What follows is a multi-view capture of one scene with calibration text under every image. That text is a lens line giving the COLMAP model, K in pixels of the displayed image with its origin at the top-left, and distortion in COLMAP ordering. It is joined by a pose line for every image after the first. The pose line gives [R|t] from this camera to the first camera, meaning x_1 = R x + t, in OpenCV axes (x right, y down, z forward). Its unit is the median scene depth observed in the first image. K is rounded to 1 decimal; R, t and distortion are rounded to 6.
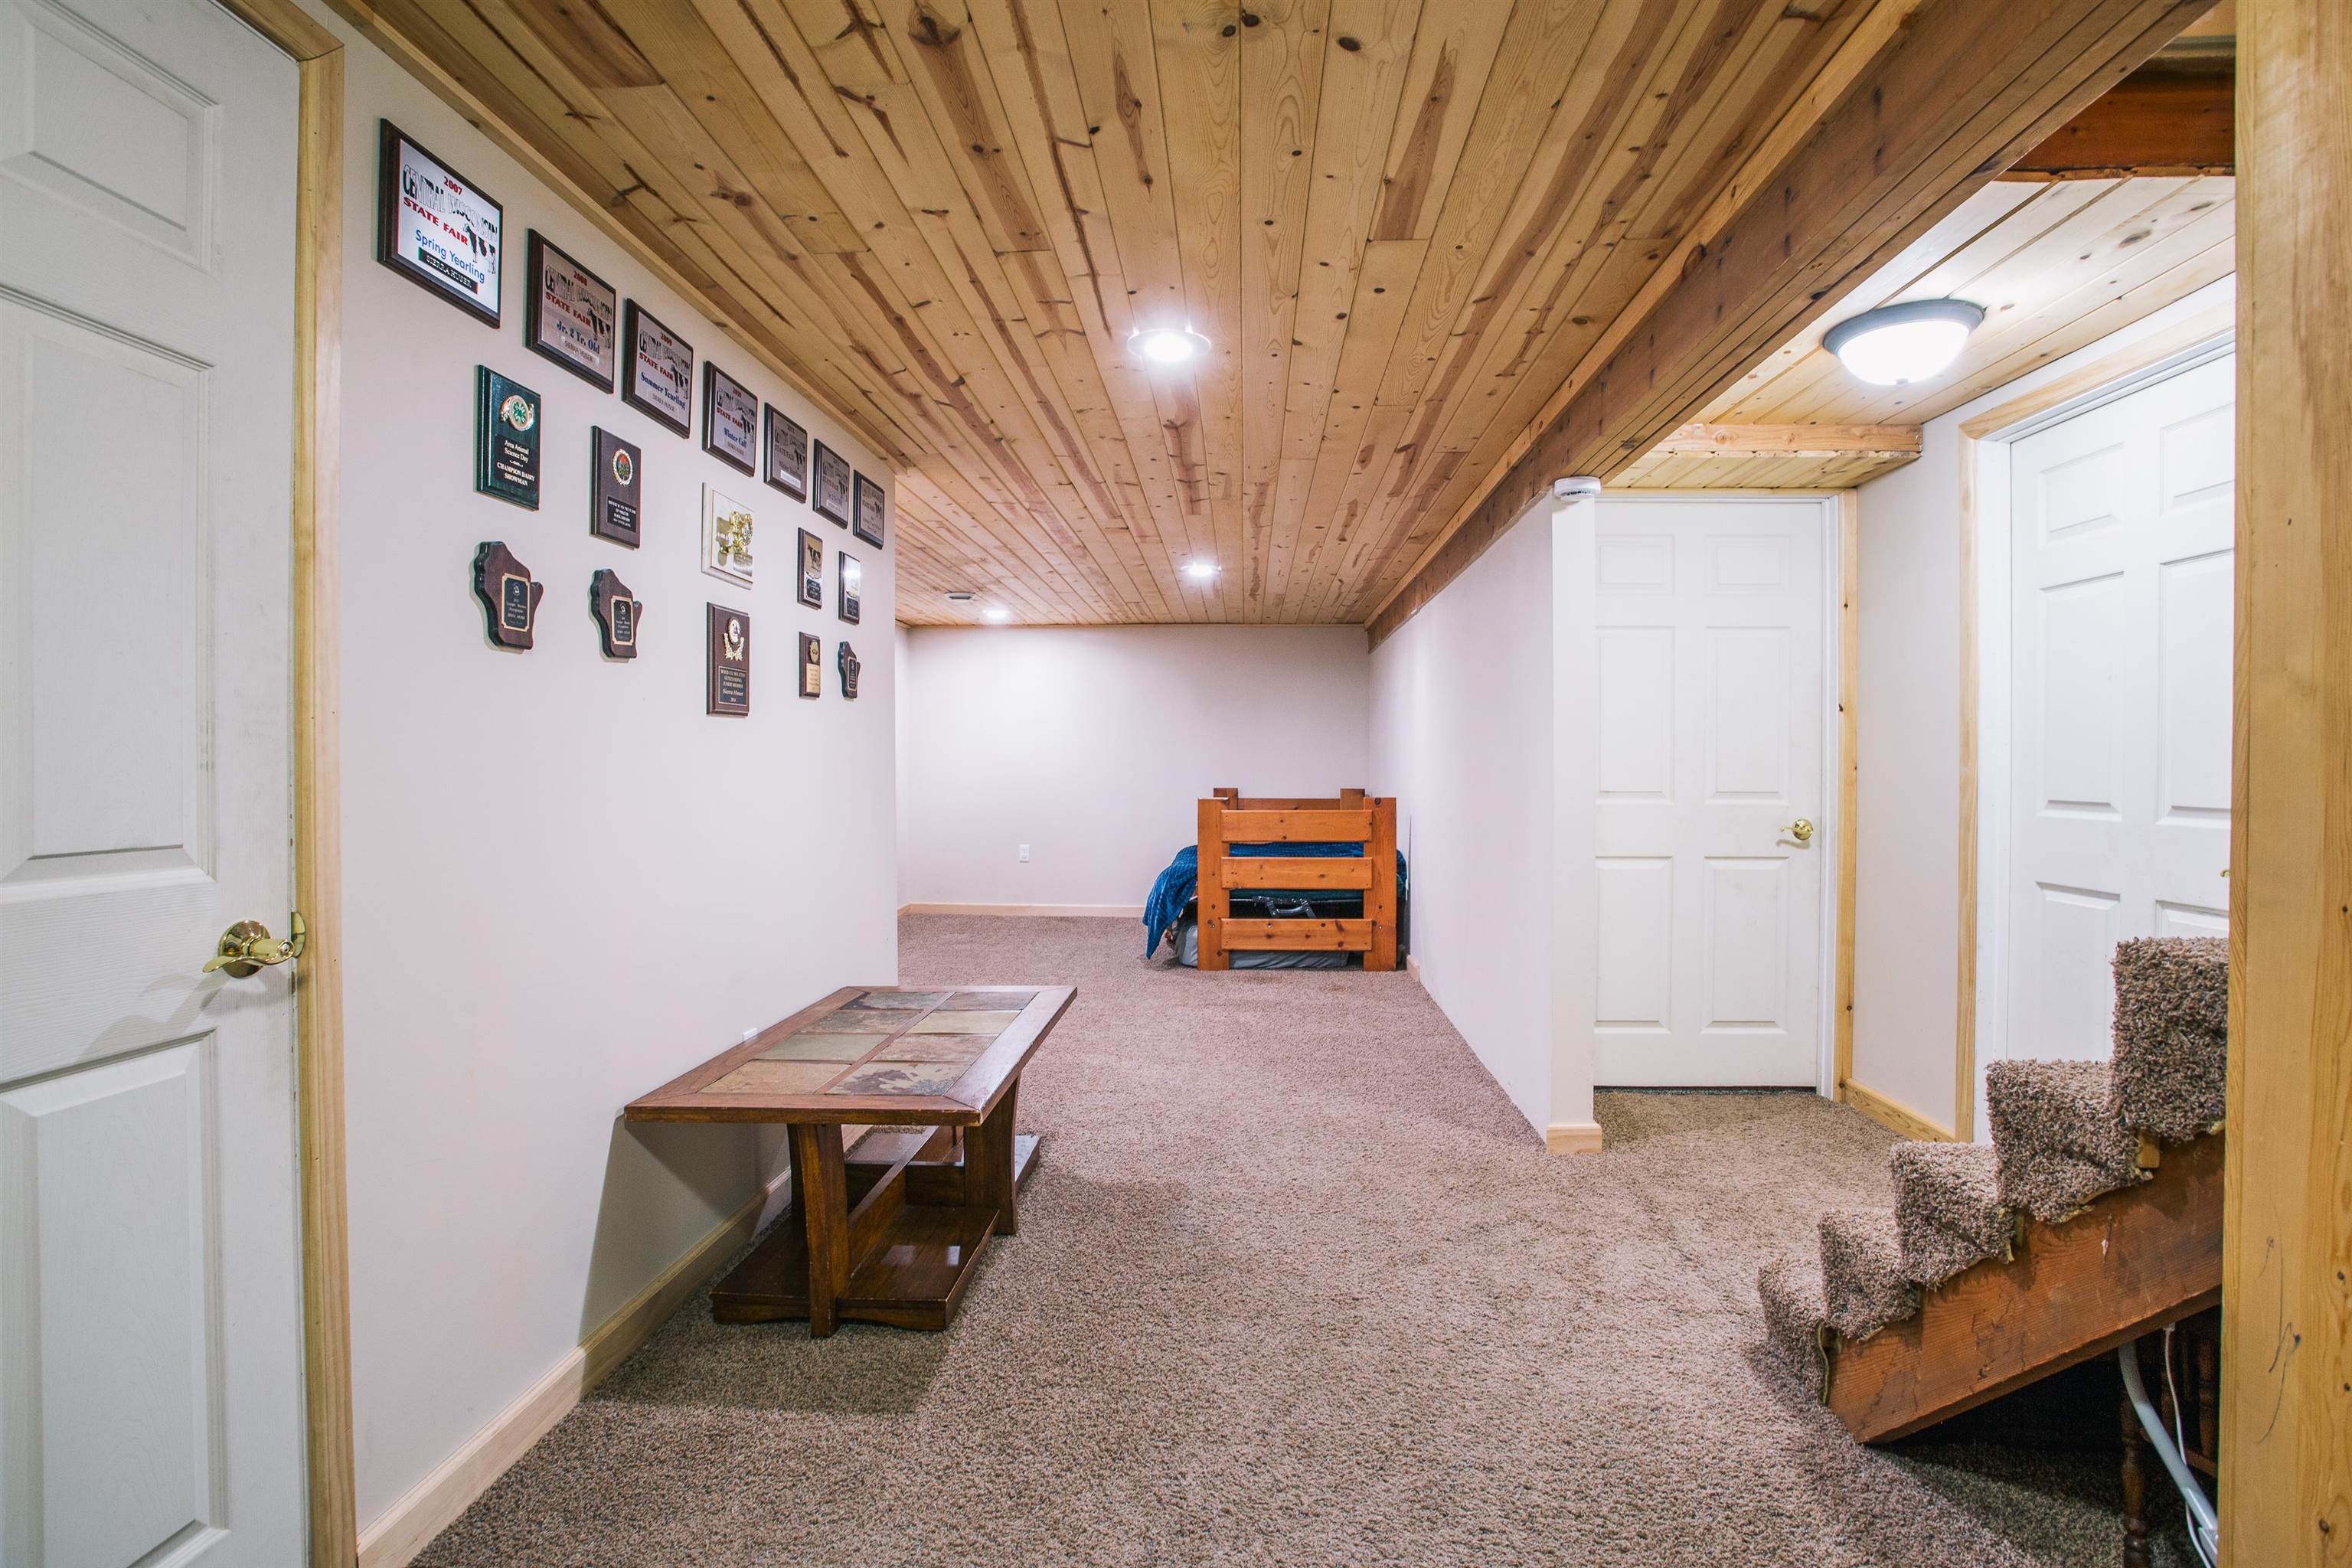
lens RADIAL K [[1149.8, 0, 1172.6], [0, 1149.8, 770.7], [0, 0, 1]] dist [-0.064068, 0.022936]
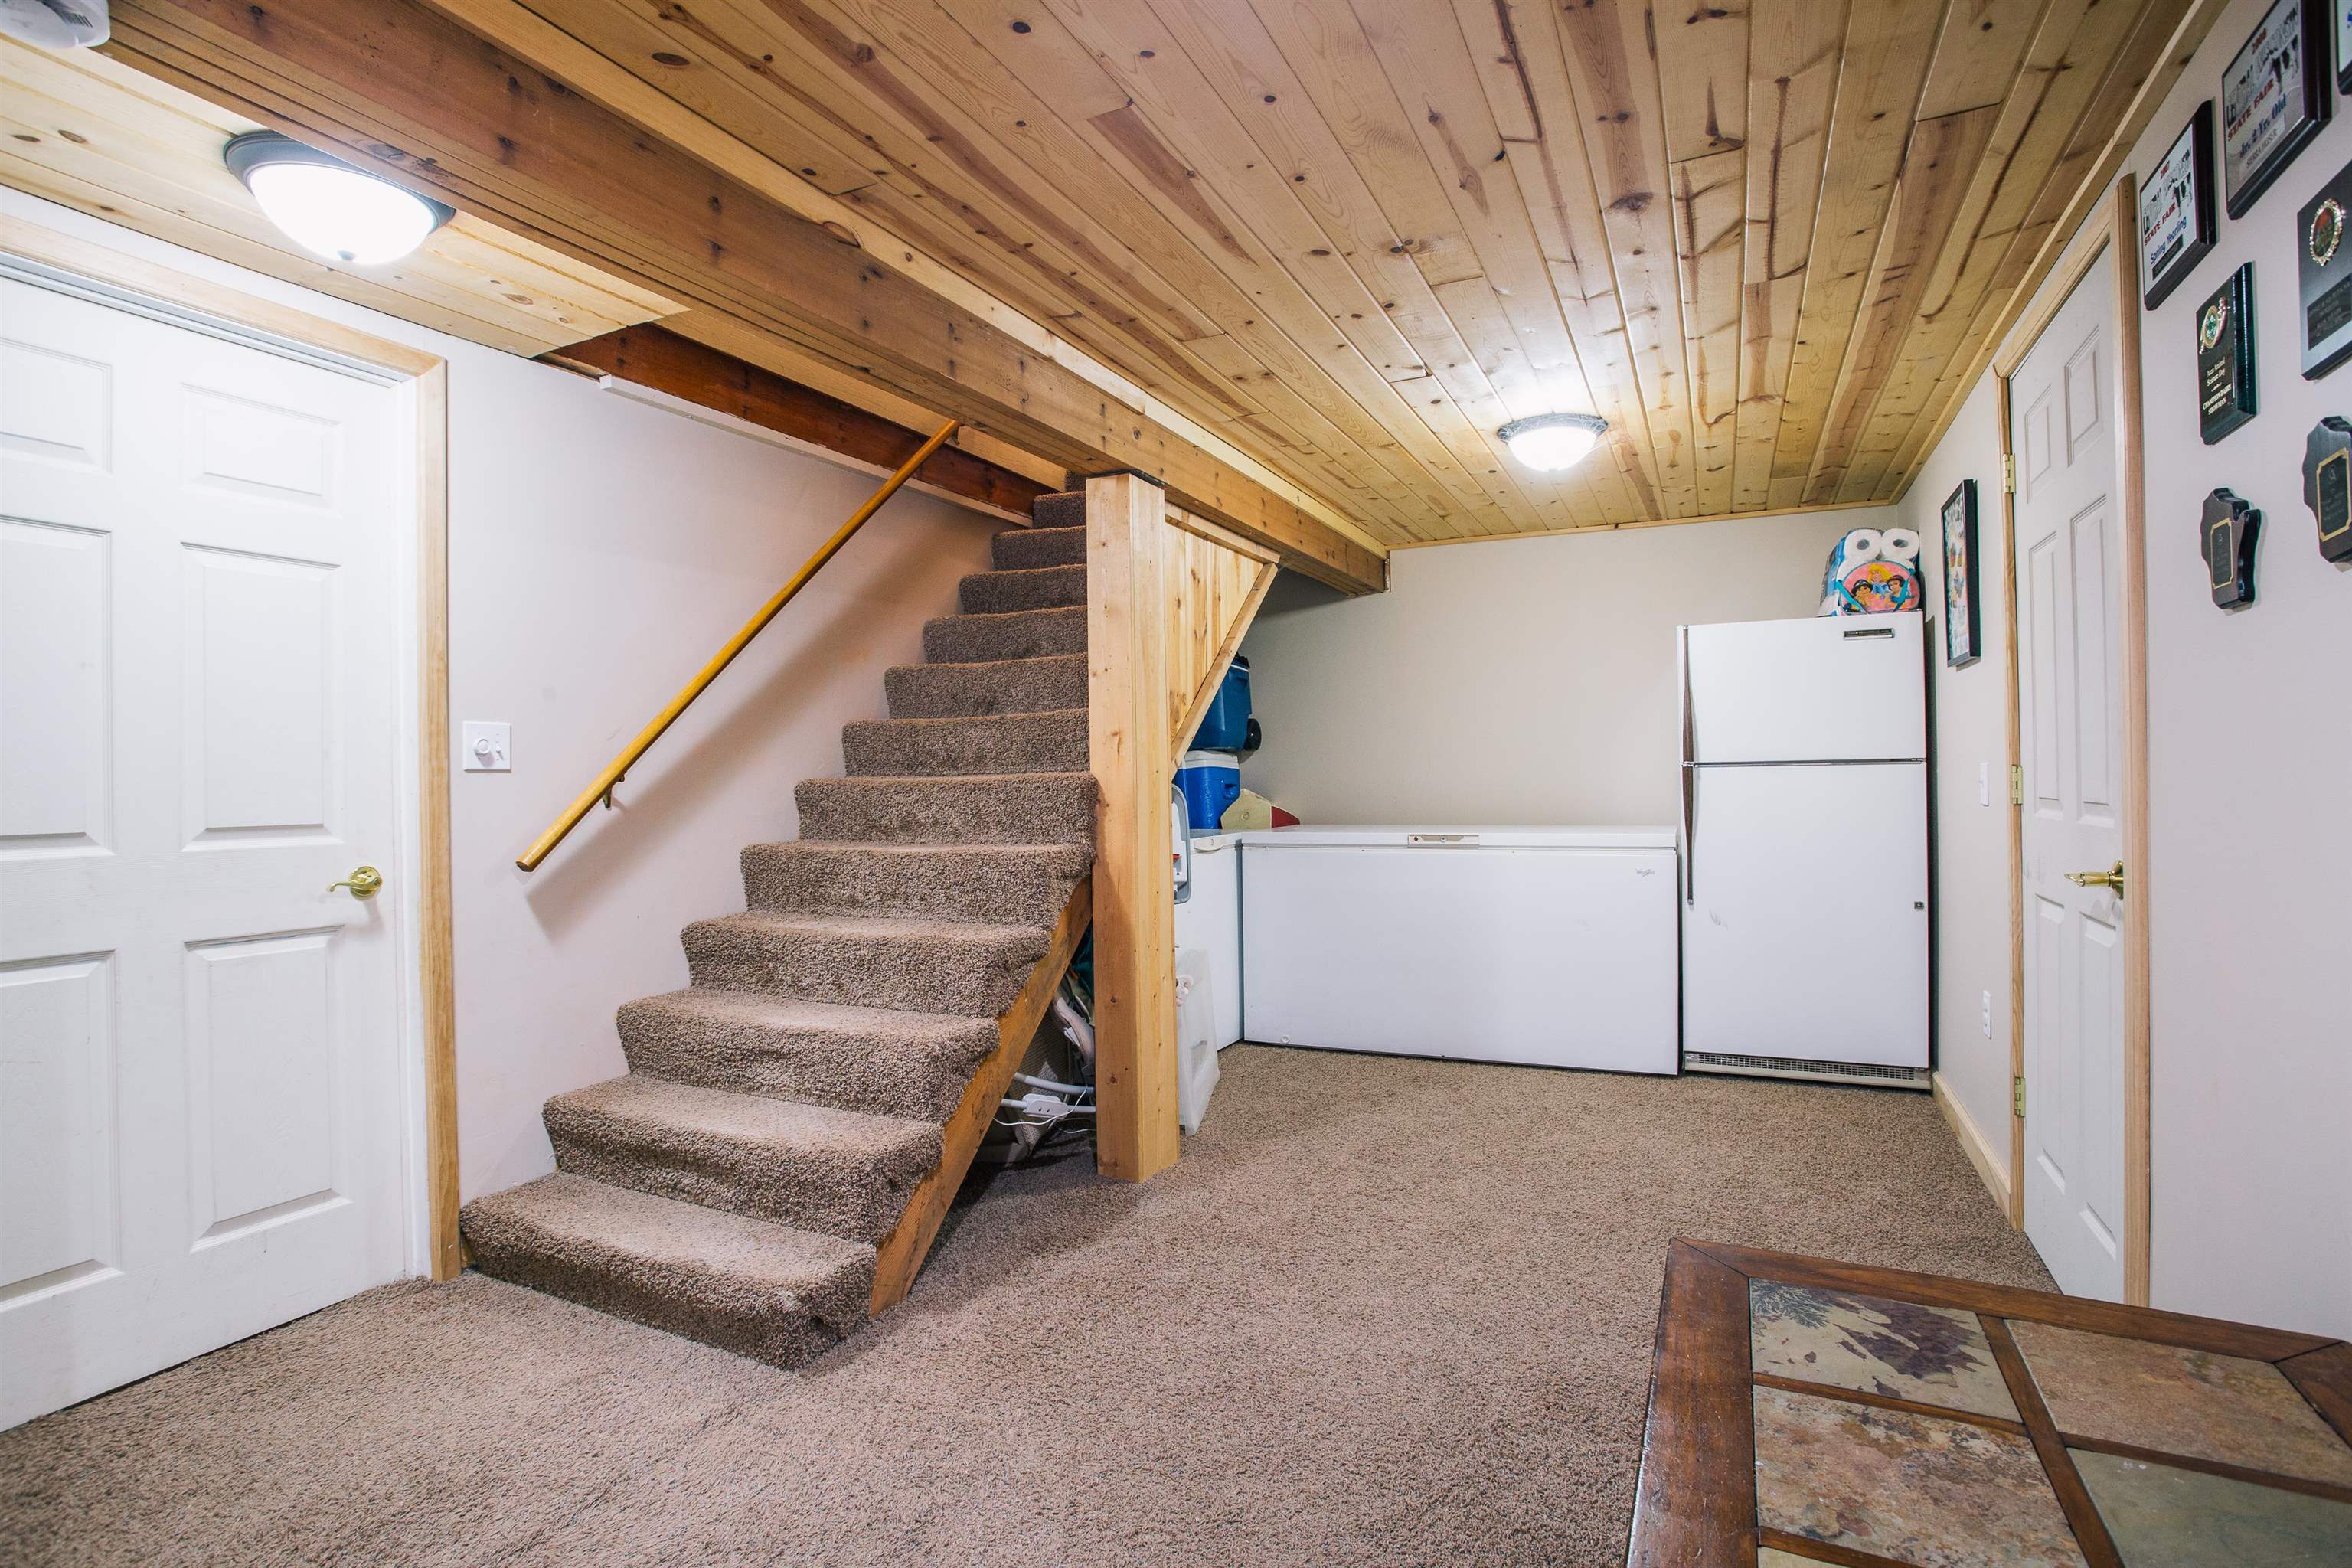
lens RADIAL K [[1149.8, 0, 1200.4], [0, 1149.8, 783.9], [0, 0, 1]] dist [-0.064068, 0.022936]
pose [[-0.931033, 0.012132, 0.364732, -0.169488], [0.016894, 0.999809, 0.009869, 0.001965], [-0.364543, 0.015350, -0.931060, 1.913971]]
